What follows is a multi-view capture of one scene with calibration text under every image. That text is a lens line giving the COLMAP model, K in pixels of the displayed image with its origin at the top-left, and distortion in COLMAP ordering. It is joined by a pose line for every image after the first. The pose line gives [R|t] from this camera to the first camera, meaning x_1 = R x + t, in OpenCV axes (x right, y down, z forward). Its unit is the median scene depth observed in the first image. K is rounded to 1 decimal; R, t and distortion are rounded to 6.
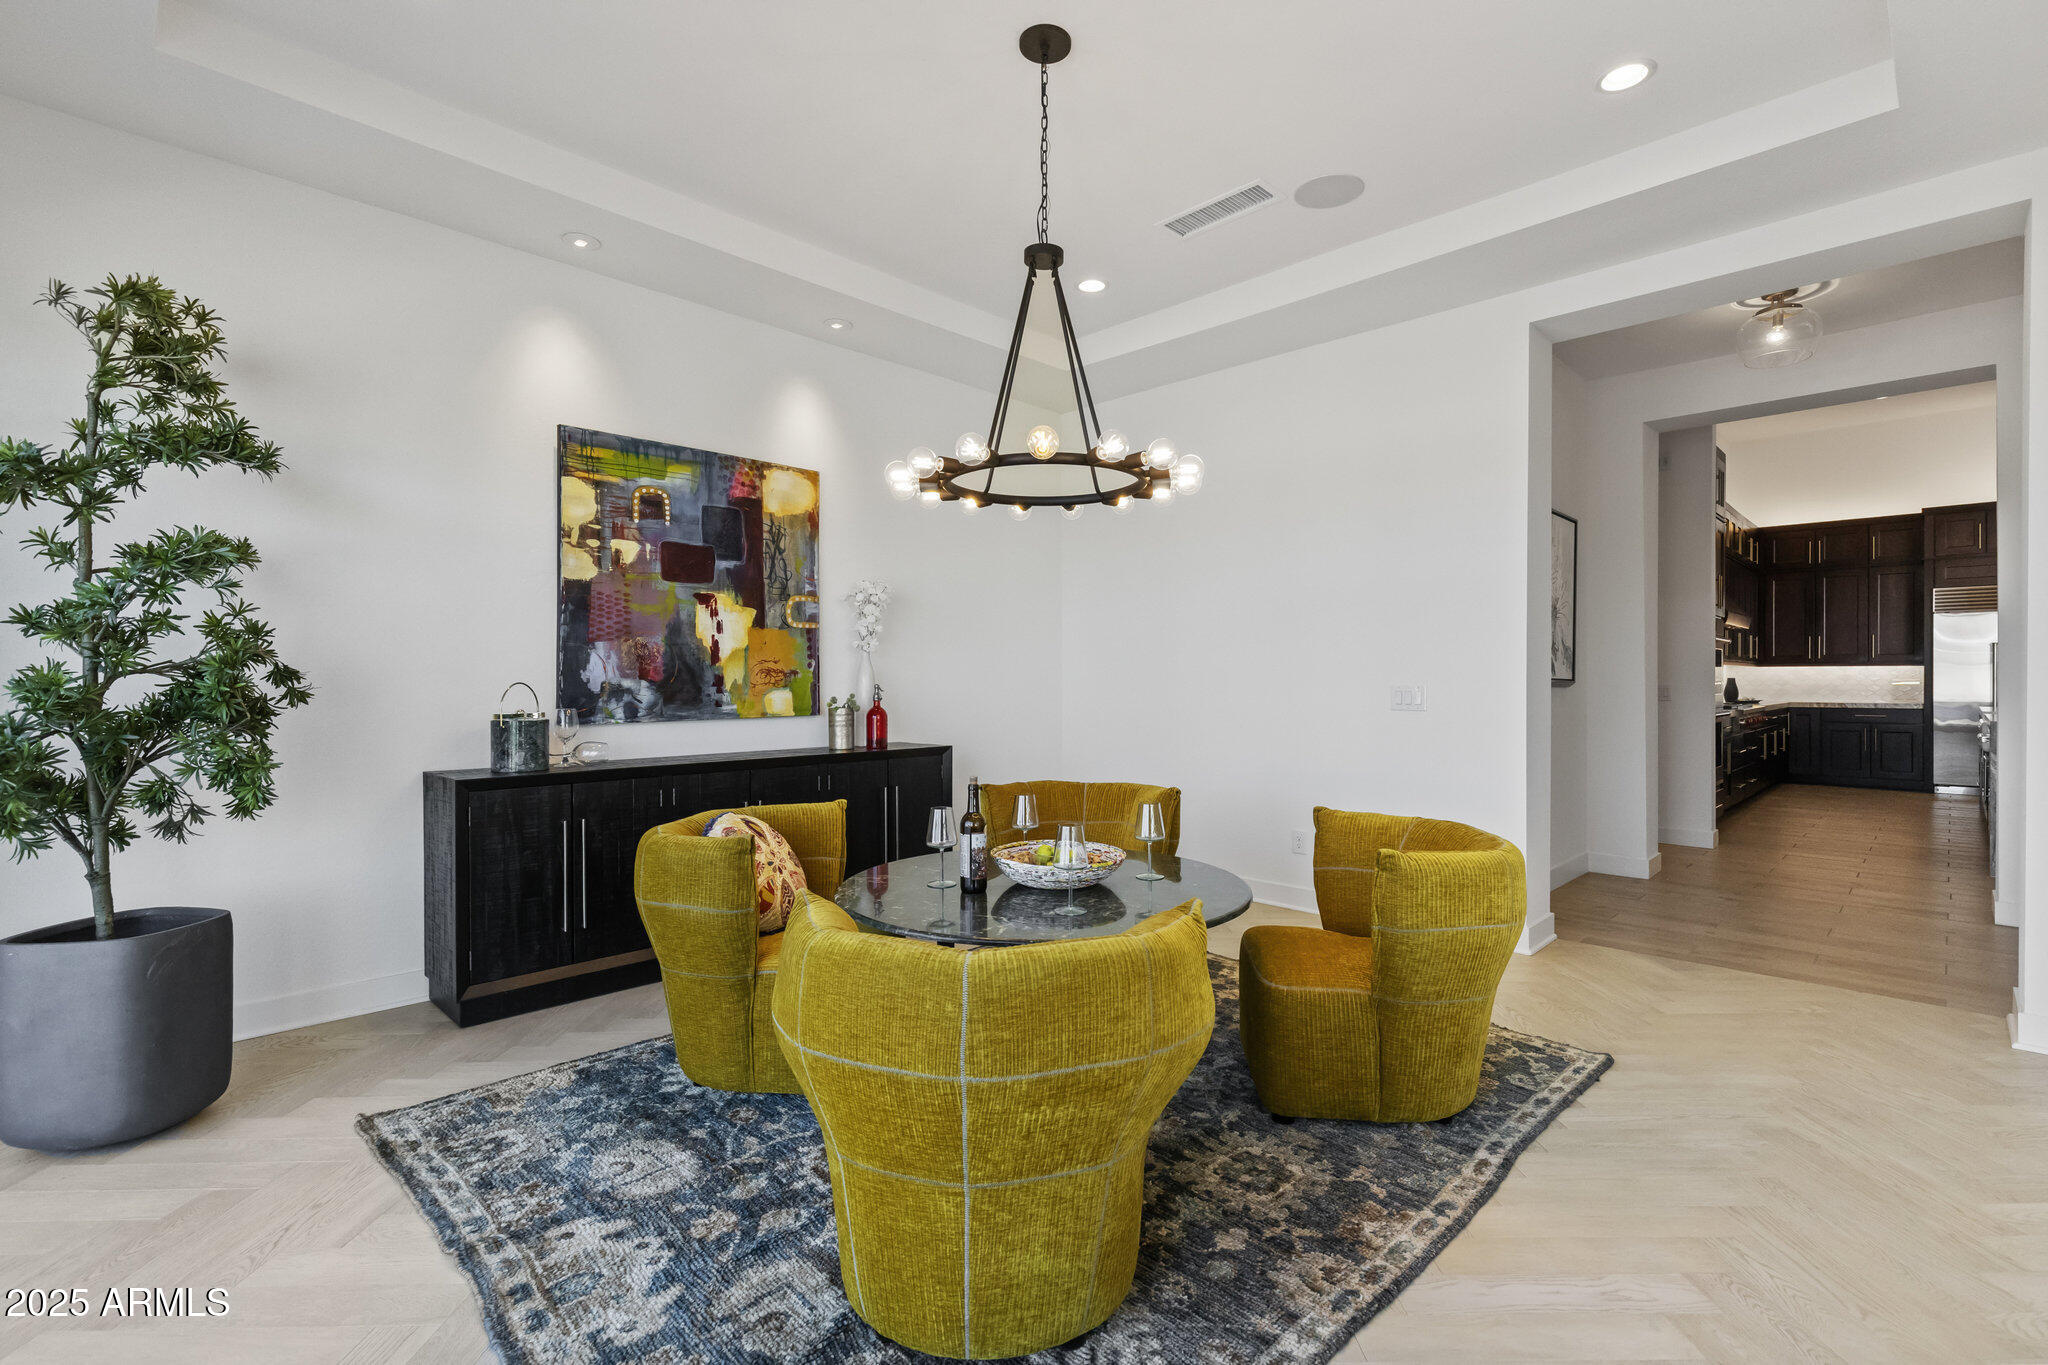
lens RADIAL K [[925.4, 0, 1044.7], [0, 925.4, 665.8], [0, 0, 1]] dist [0.004612, 0.000645]
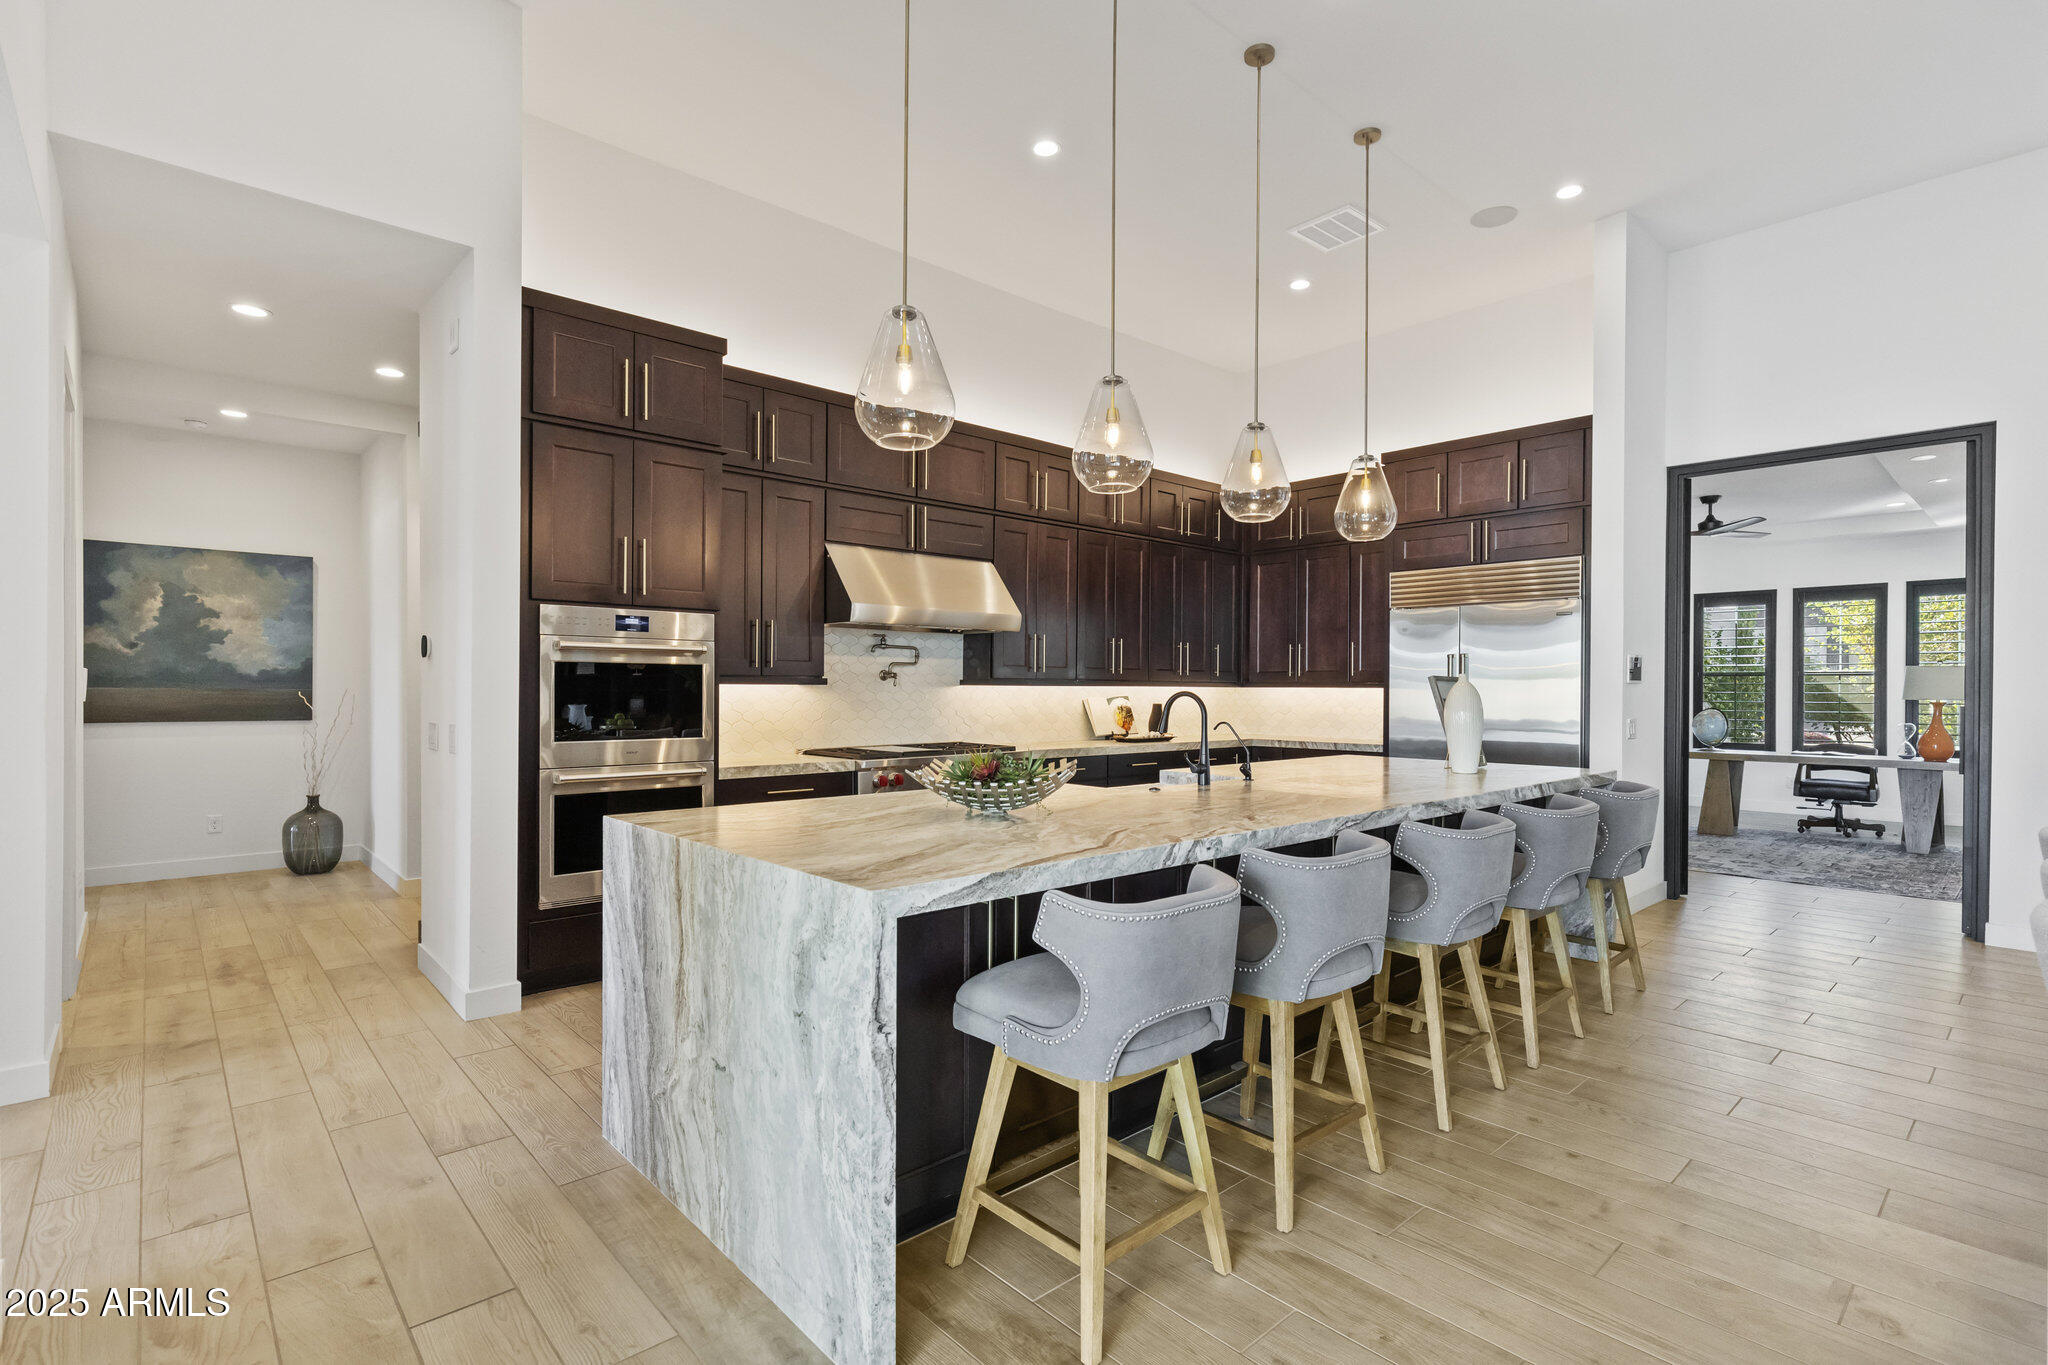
lens RADIAL K [[962.2, 0, 1047.7], [0, 962.2, 694.0], [0, 0, 1]] dist [-0.001812, -0.000363]
pose [[0.999046, 0.001494, -0.043644, 1.702515], [-0.000822, 0.999881, 0.015419, -0.014633], [0.043662, -0.015368, 0.998928, 0.667432]]
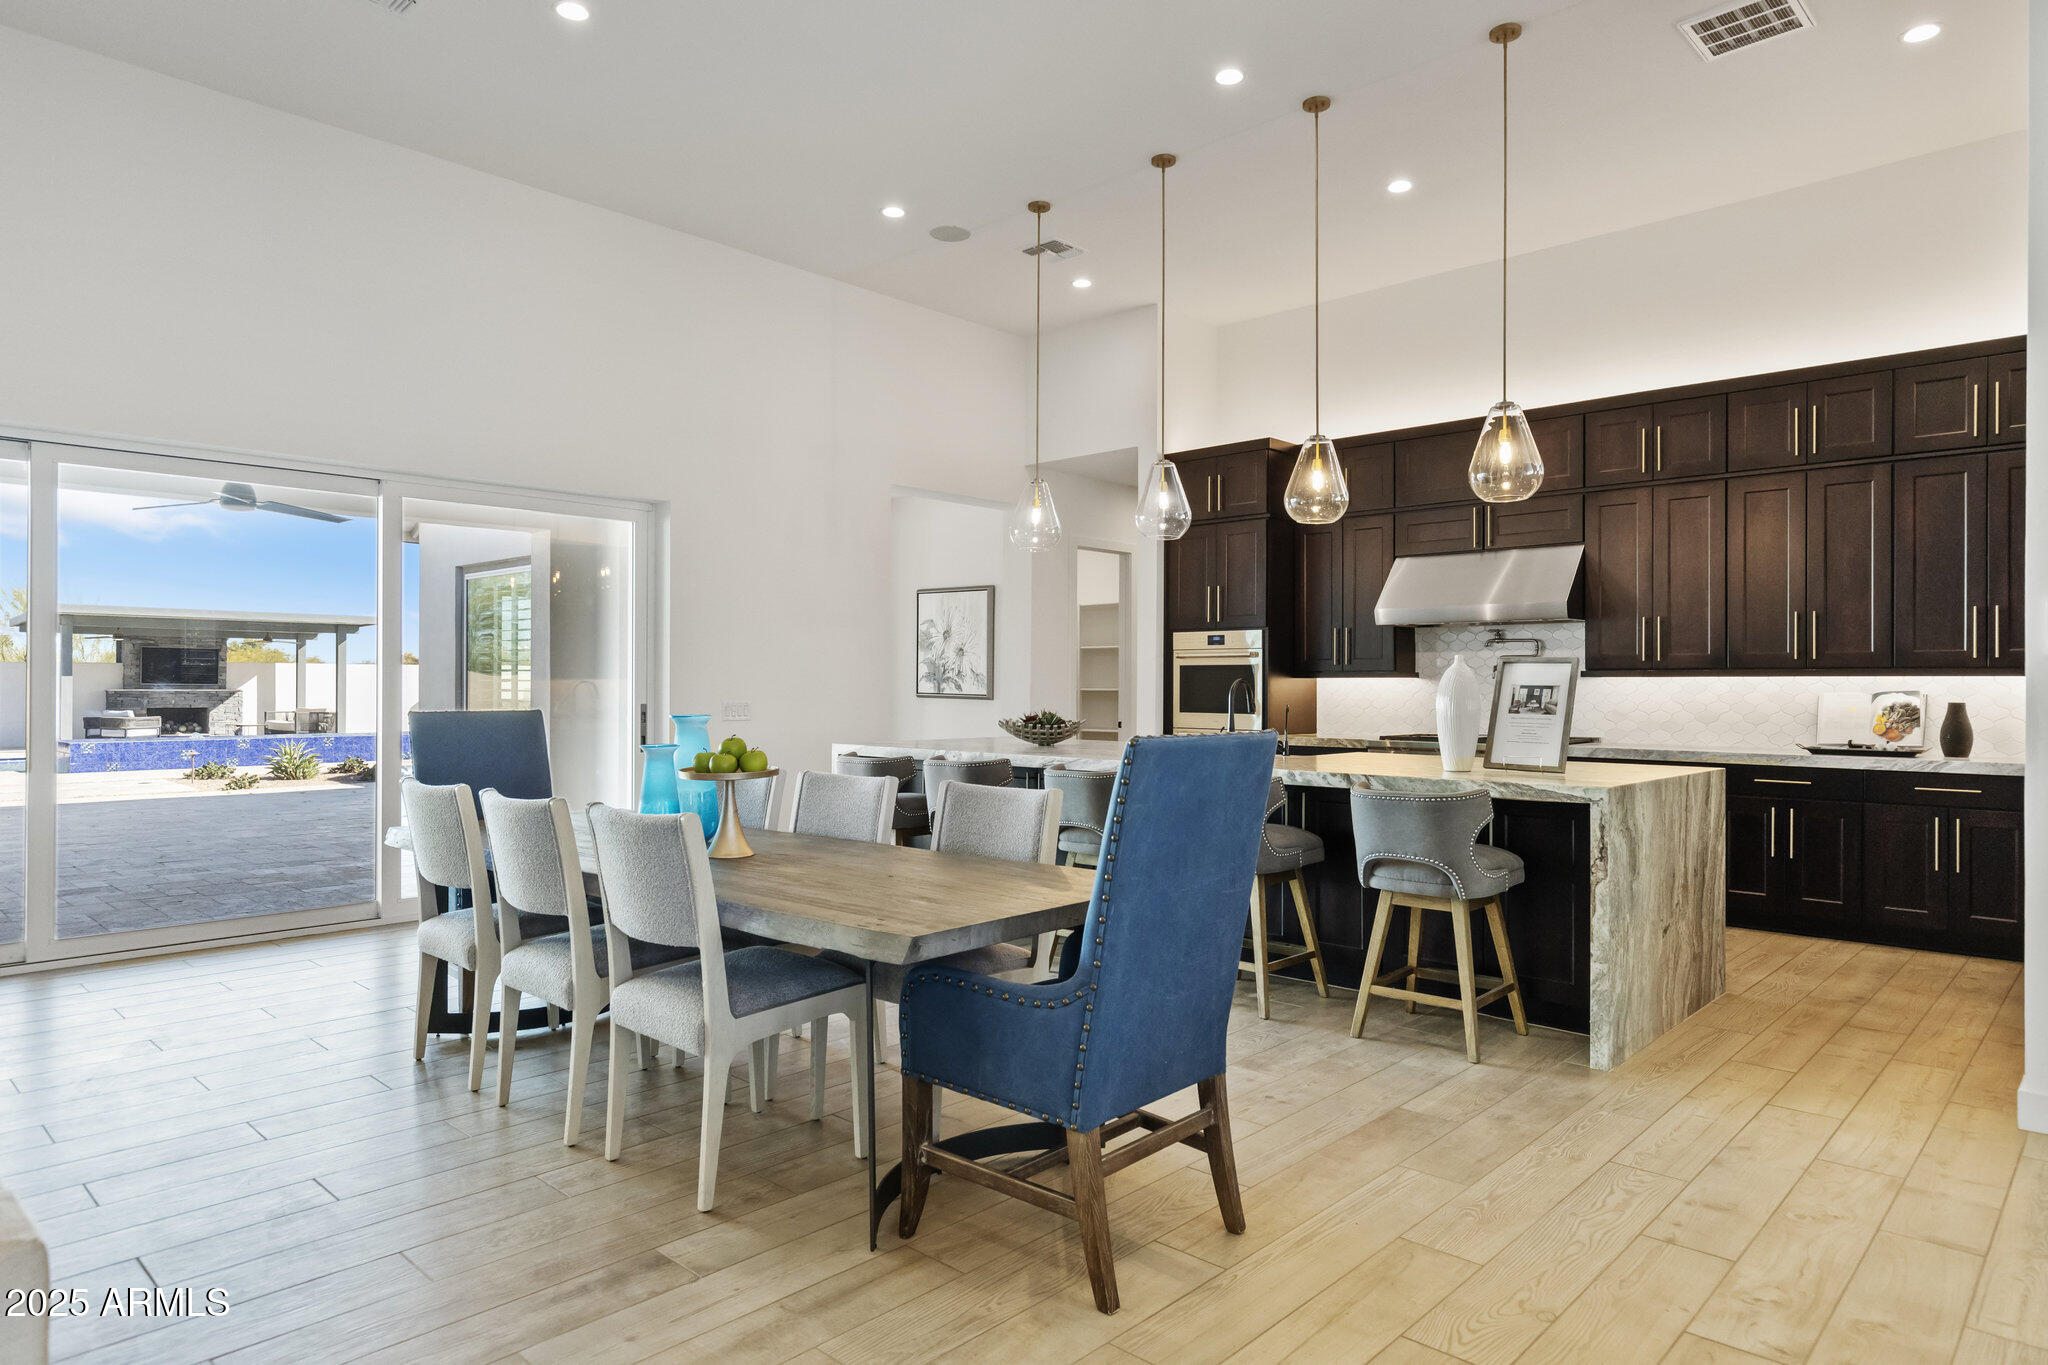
lens RADIAL K [[1212.1, 0, 1052.6], [0, 1212.1, 679.8], [0, 0, 1]] dist [0.002649, 0.000738]
pose [[0.032149, -0.008553, -0.999446, 3.200098], [0.005106, 0.999952, -0.008393, 0.009243], [0.999470, -0.004833, 0.032191, 1.307040]]
